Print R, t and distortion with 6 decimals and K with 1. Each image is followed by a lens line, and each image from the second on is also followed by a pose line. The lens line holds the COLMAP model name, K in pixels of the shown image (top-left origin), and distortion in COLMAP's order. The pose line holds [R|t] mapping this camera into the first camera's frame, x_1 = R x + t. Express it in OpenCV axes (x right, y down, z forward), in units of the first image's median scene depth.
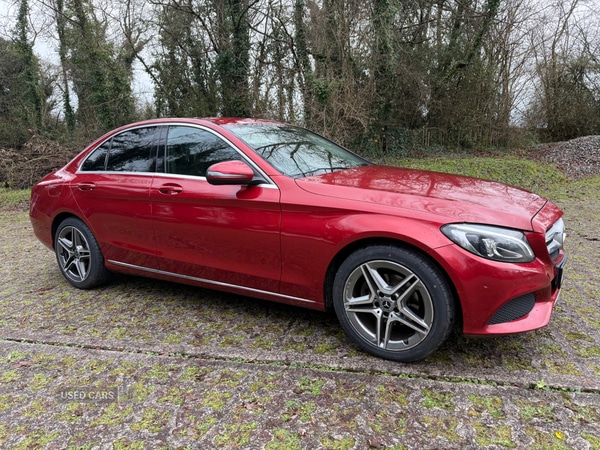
lens RADIAL K [[422.9, 0, 300.0], [0, 422.9, 225.0], [0, 0, 1]] dist [0.041446, -0.047130]
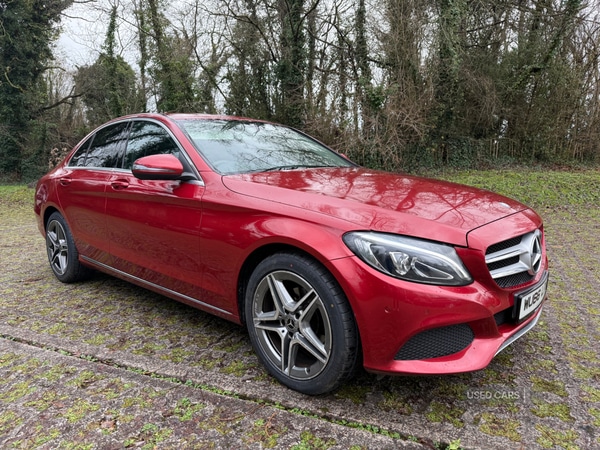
lens RADIAL K [[422.9, 0, 300.0], [0, 422.9, 225.0], [0, 0, 1]] dist [0.041446, -0.047130]
pose [[0.982253, 0.049476, -0.180919, 0.357220], [-0.054053, 0.998329, -0.020454, 0.006806], [0.179604, 0.029870, 0.983285, 0.157906]]
